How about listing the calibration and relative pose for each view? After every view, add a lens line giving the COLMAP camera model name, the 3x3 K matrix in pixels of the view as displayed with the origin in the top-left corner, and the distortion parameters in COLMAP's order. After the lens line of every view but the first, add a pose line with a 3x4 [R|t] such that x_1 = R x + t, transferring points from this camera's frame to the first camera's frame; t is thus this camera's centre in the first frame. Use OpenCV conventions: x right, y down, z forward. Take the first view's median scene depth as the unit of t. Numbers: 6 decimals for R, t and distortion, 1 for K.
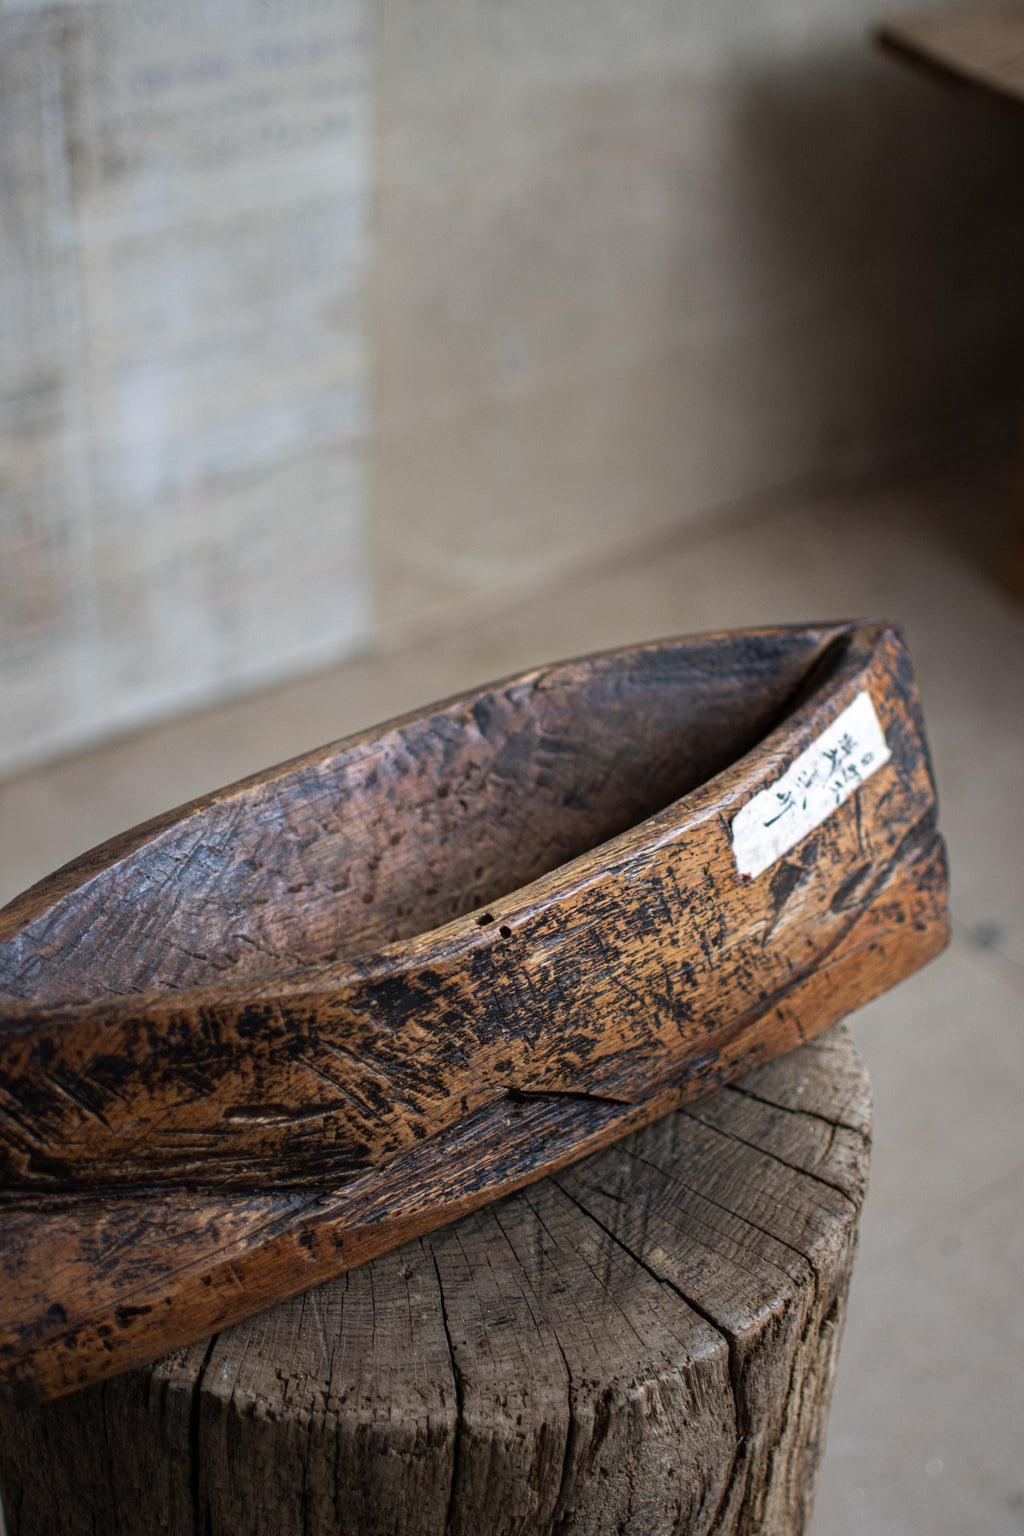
lens RADIAL K [[2397.2, 0, 512.0], [0, 2397.2, 768.0], [0, 0, 1]] dist [-0.219195, 0.159873]
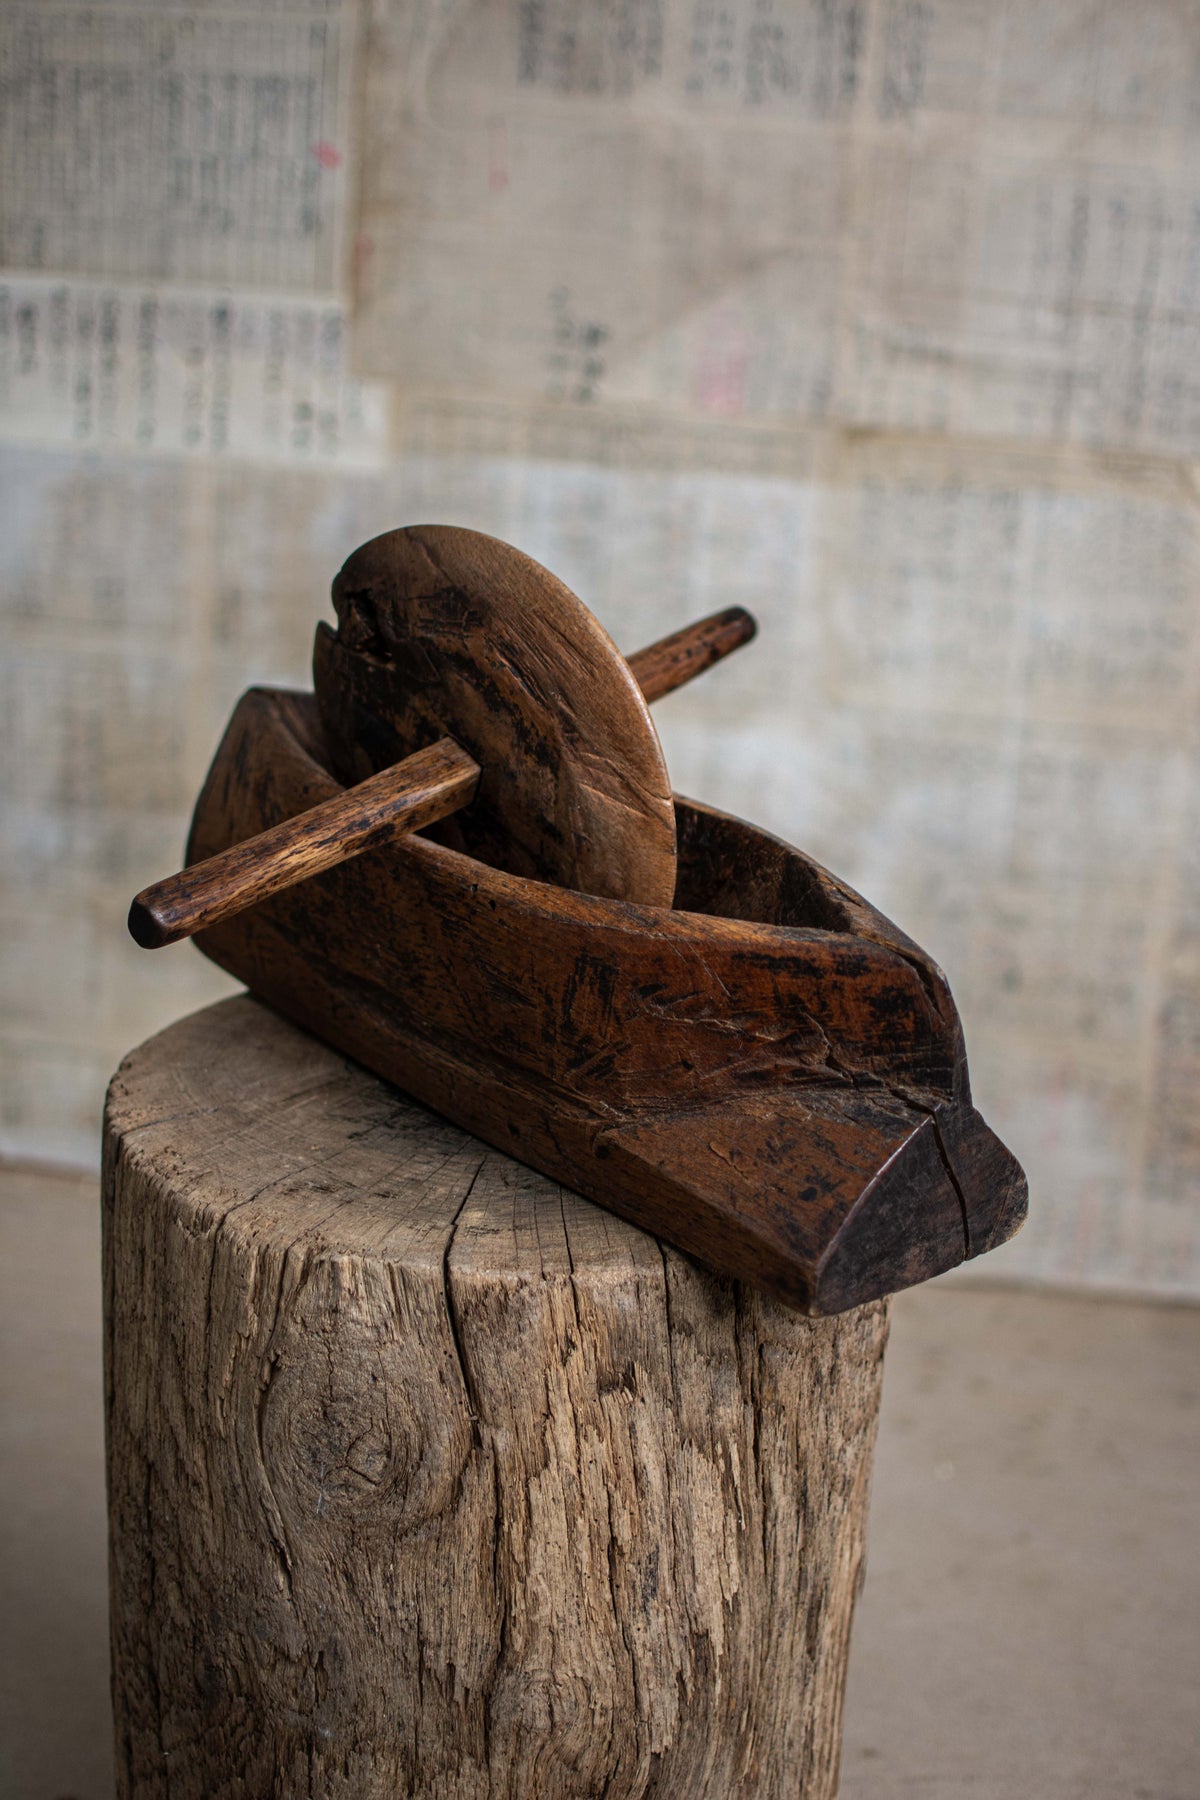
lens RADIAL K [[2809.3, 0, 600.0], [0, 2809.3, 900.0], [0, 0, 1]] dist [-0.219195, 0.159873]
pose [[0.681463, 0.239877, -0.691424, 0.965771], [-0.430884, 0.895163, -0.114116, 0.196525], [0.591564, 0.375690, 0.713379, 0.042103]]
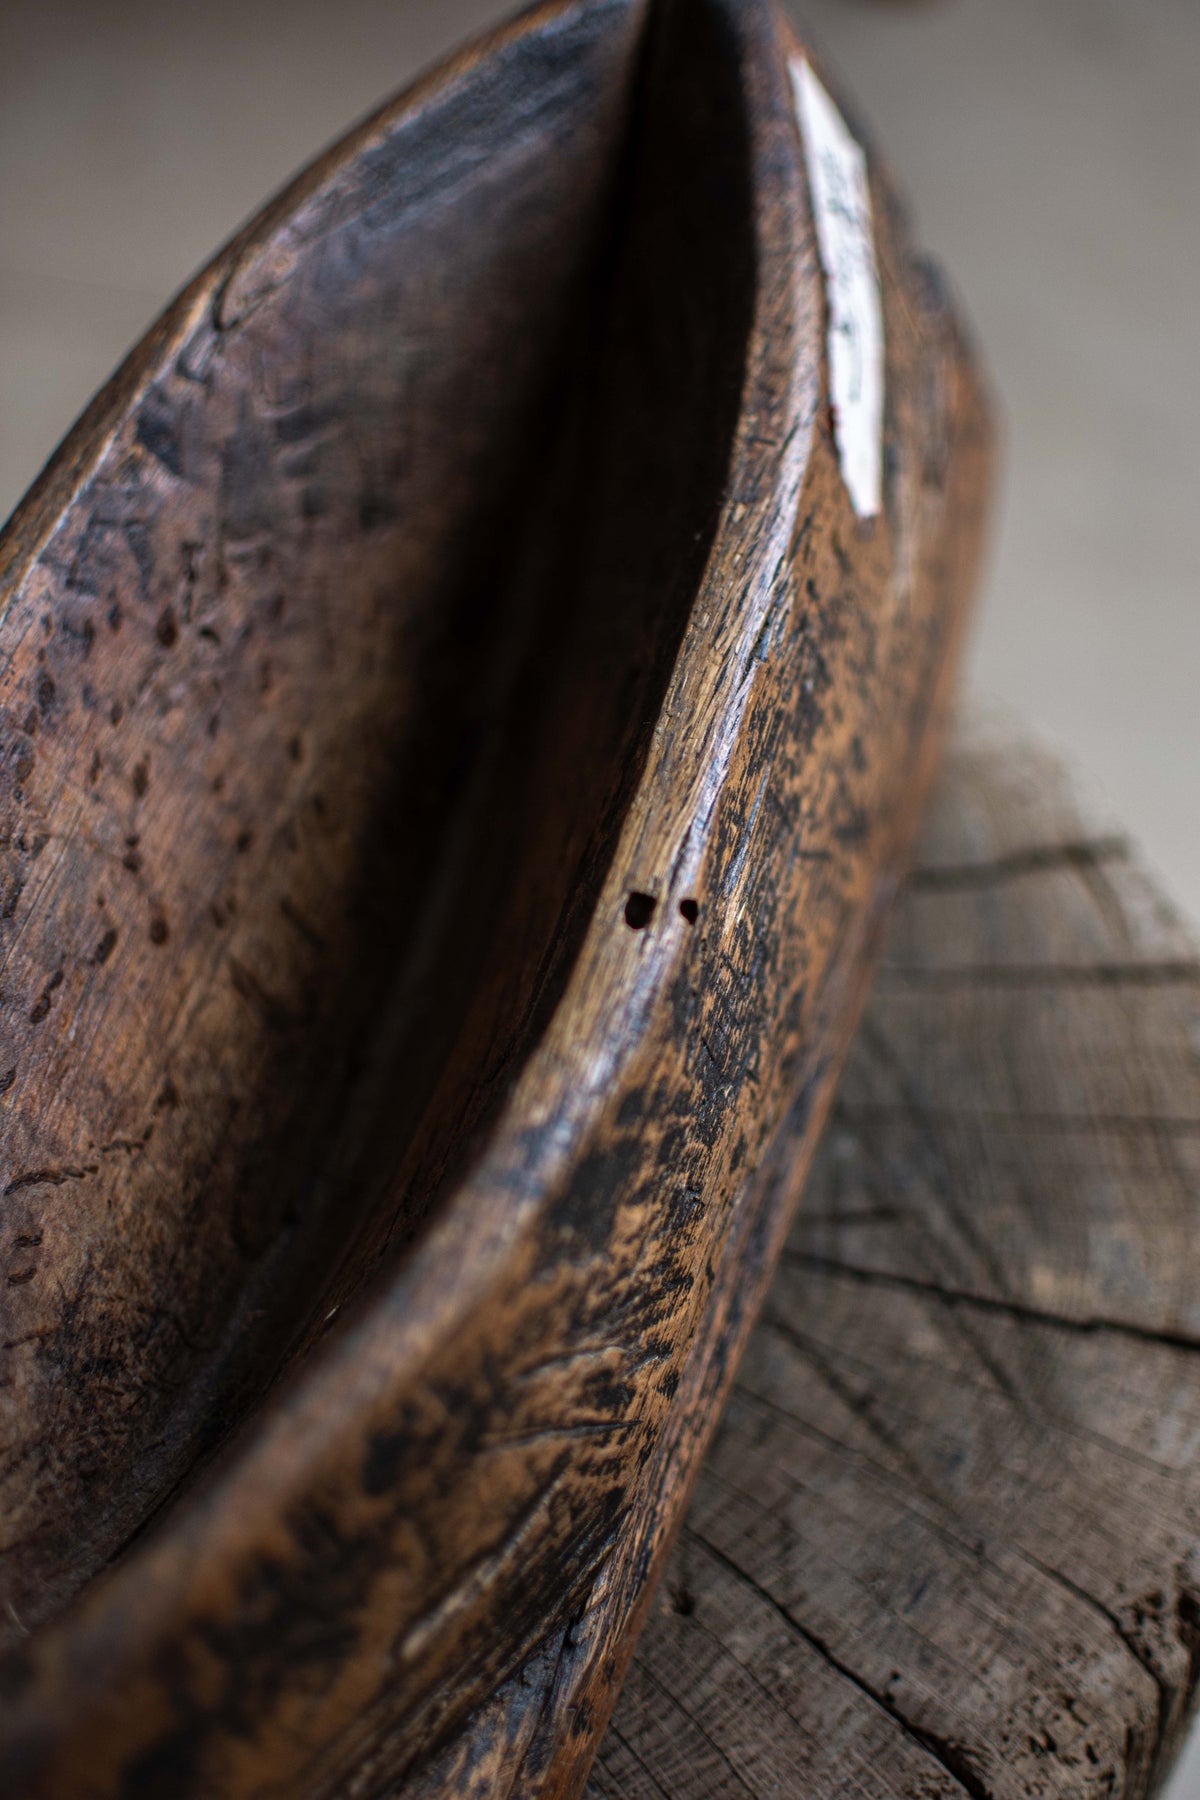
lens RADIAL K [[2809.3, 0, 600.0], [0, 2809.3, 900.0], [0, 0, 1]] dist [-0.219195, 0.159873]
pose [[0.813680, -0.486221, 0.318613, -0.162227], [0.370668, 0.856176, 0.359955, -0.110627], [-0.447806, -0.174788, 0.876880, 0.533977]]
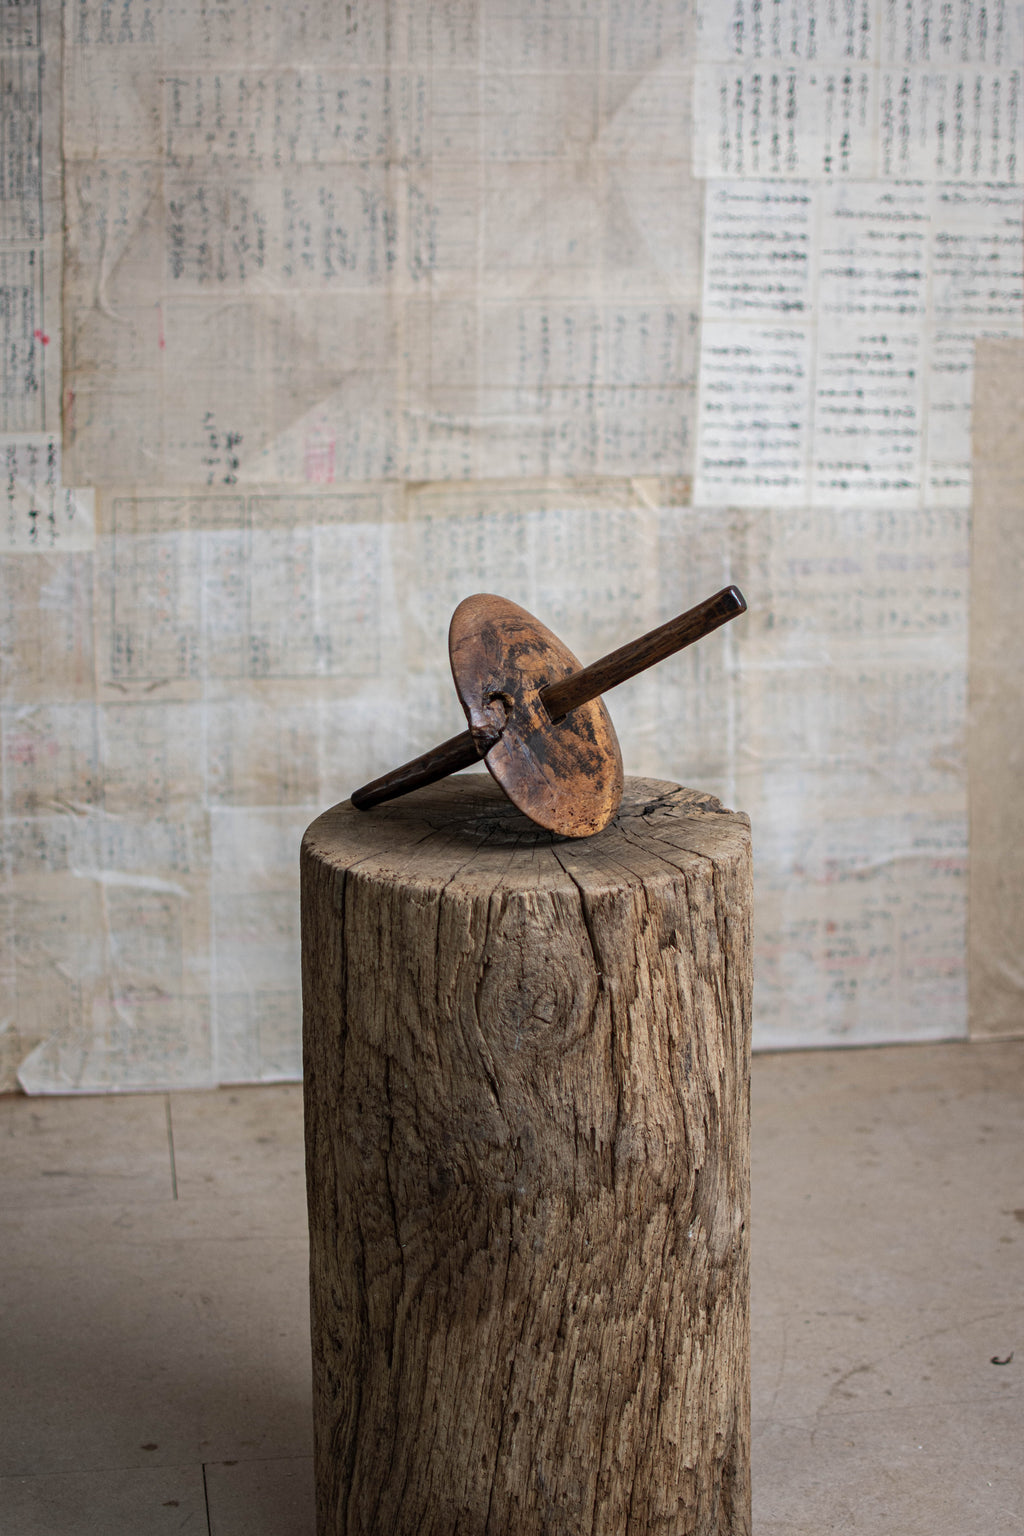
lens RADIAL K [[2580.8, 0, 348.2], [0, 2580.8, 402.3], [0, 0, 1]] dist [-0.050106, -0.230093]
pose [[0.848997, 0.001589, -0.528395, 1.071035], [-0.251791, 0.880378, -0.401916, 0.792848], [0.464549, 0.474271, 0.747838, -0.953195]]
